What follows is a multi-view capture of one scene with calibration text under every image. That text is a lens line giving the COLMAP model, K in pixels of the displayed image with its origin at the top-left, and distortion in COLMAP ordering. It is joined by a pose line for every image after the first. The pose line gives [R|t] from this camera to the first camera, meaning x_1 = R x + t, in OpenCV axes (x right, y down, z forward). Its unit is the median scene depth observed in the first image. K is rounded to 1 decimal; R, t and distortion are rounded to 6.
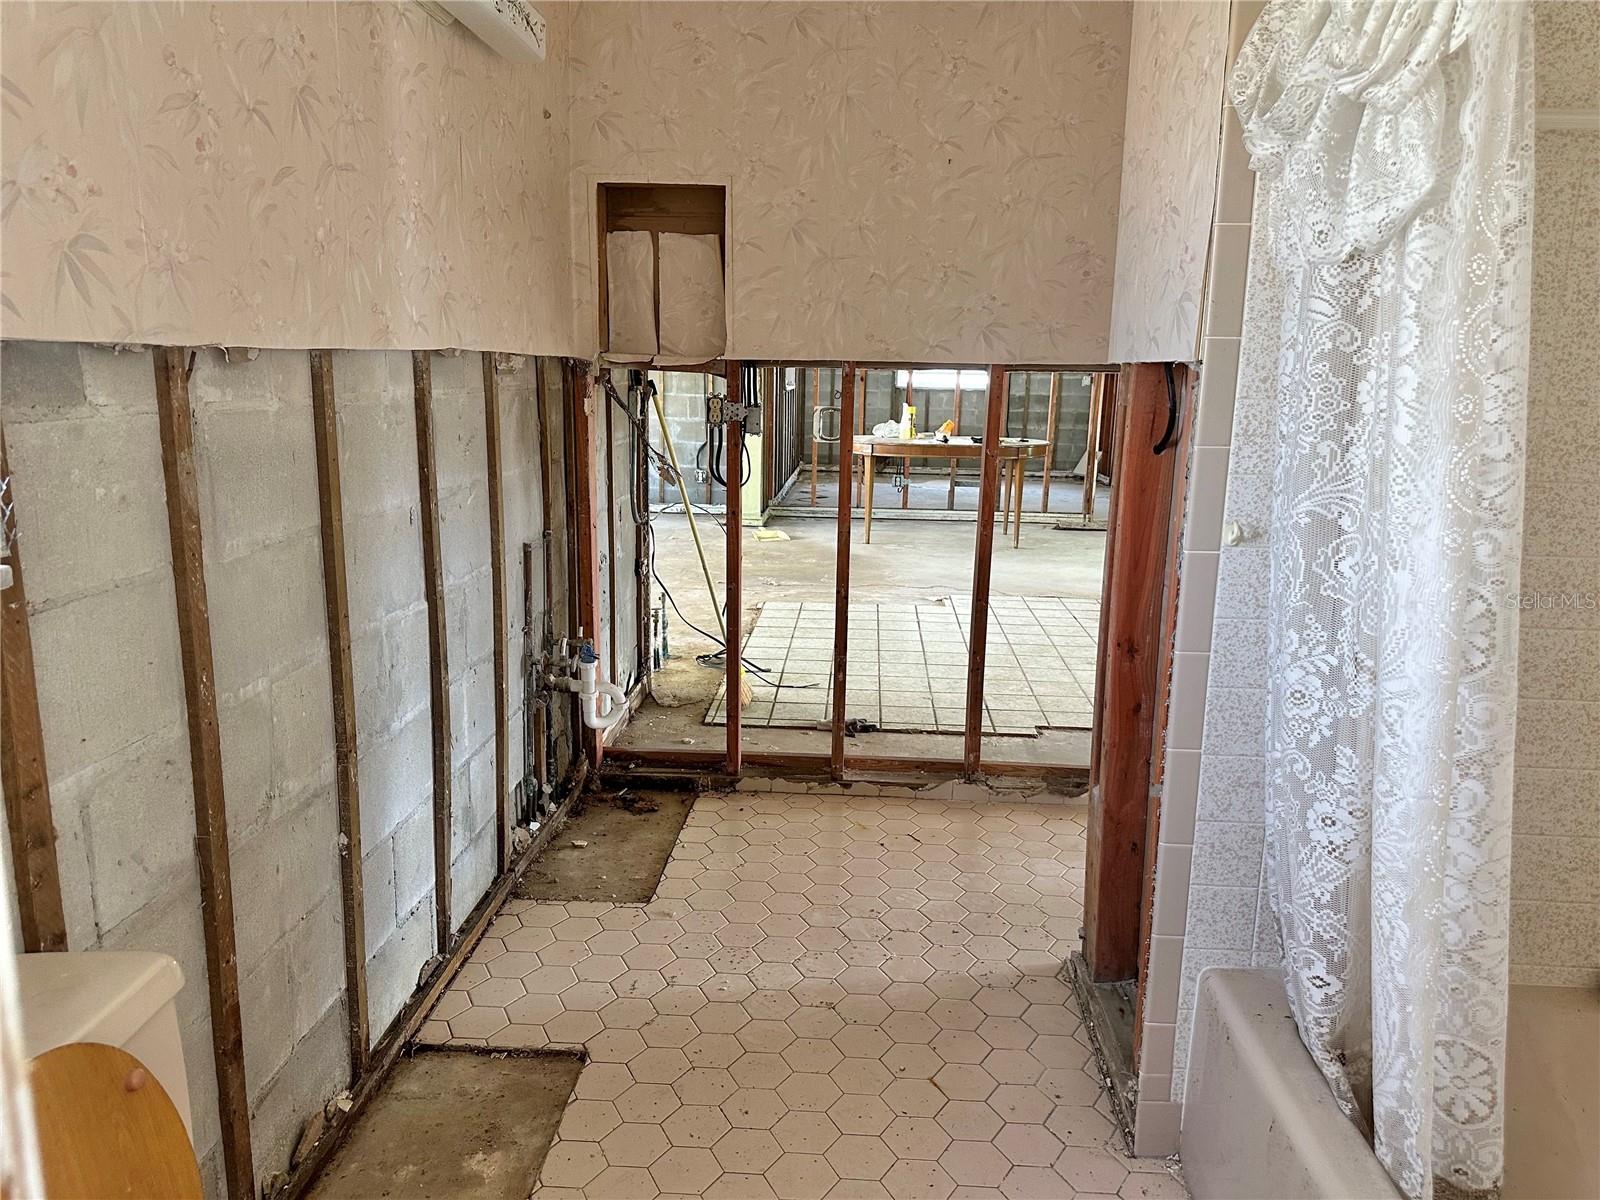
lens RADIAL K [[1127.7, 0, 800.0], [0, 1127.7, 600.0], [0, 0, 1]] dist [0.090905, -0.121845]
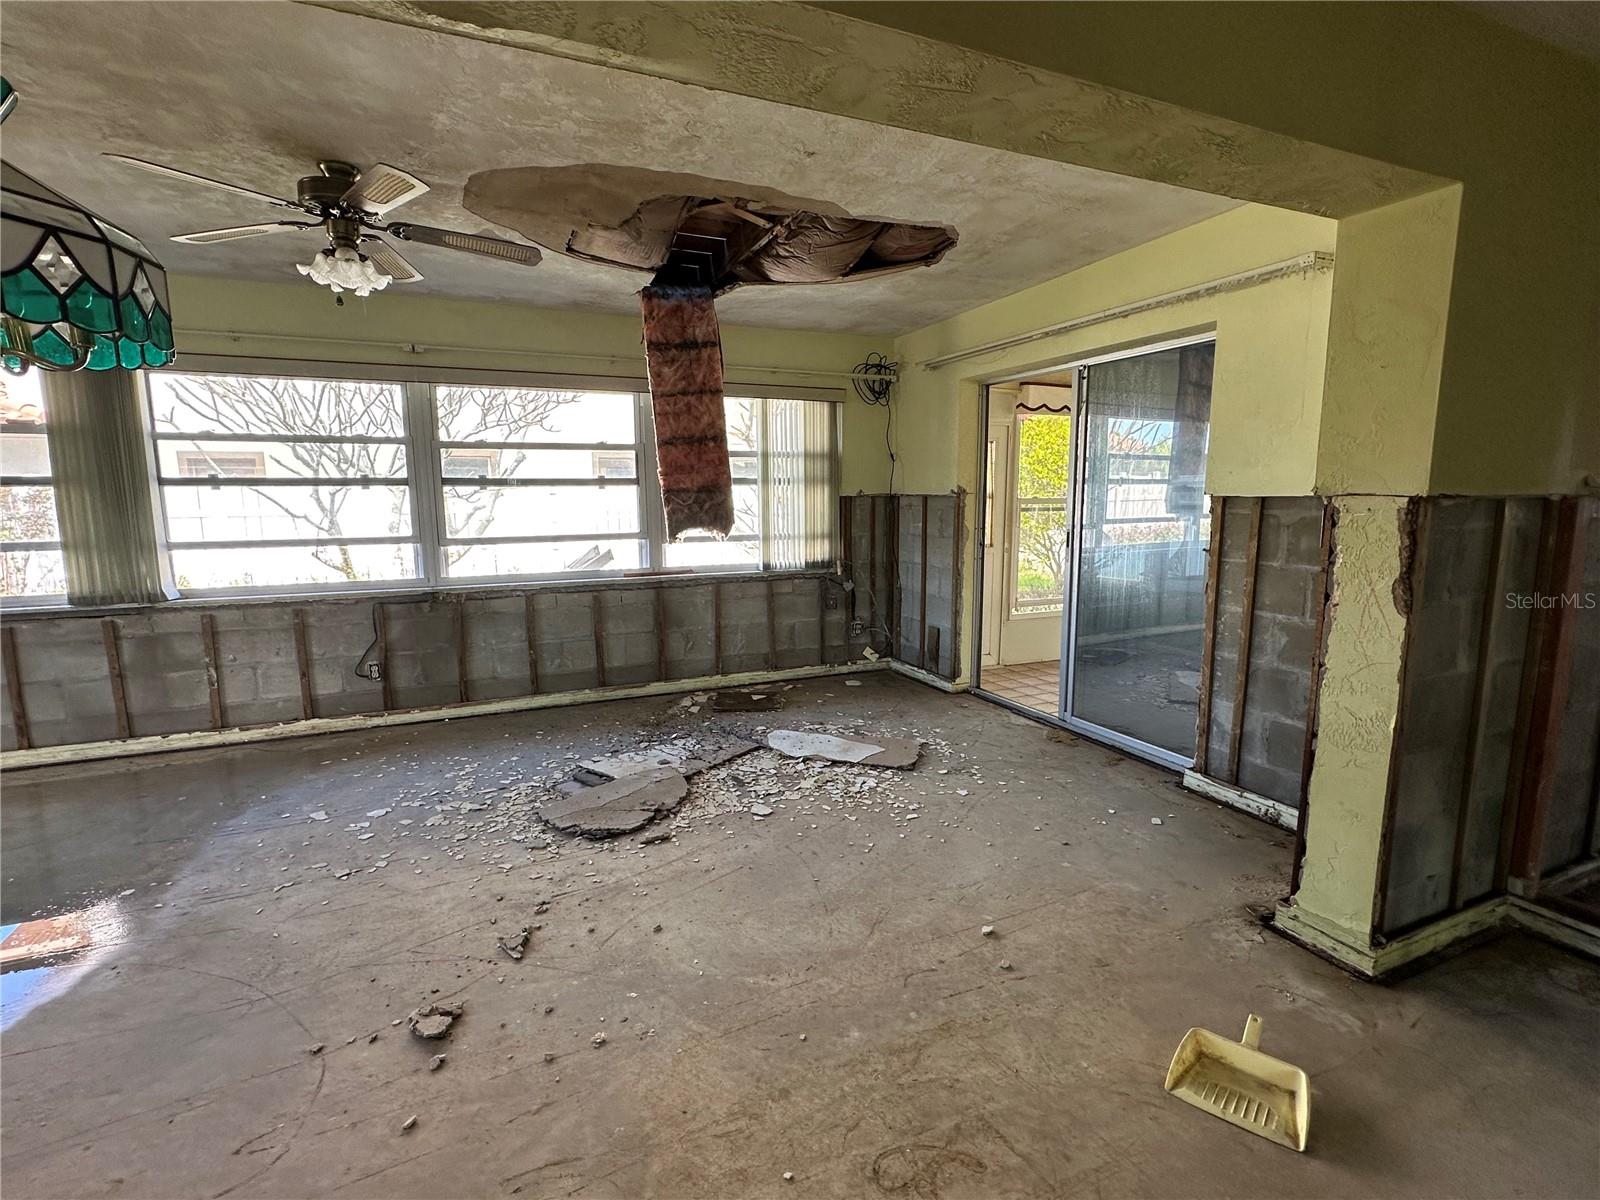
lens RADIAL K [[755.1, 0, 800.0], [0, 755.1, 600.0], [0, 0, 1]] dist [-0.000263, -0.000085]
pose [[0.465331, 0.105747, -0.878798, 0.066829], [-0.164090, 0.985934, 0.031752, -0.145649], [0.869794, 0.129426, 0.476137, 0.690789]]
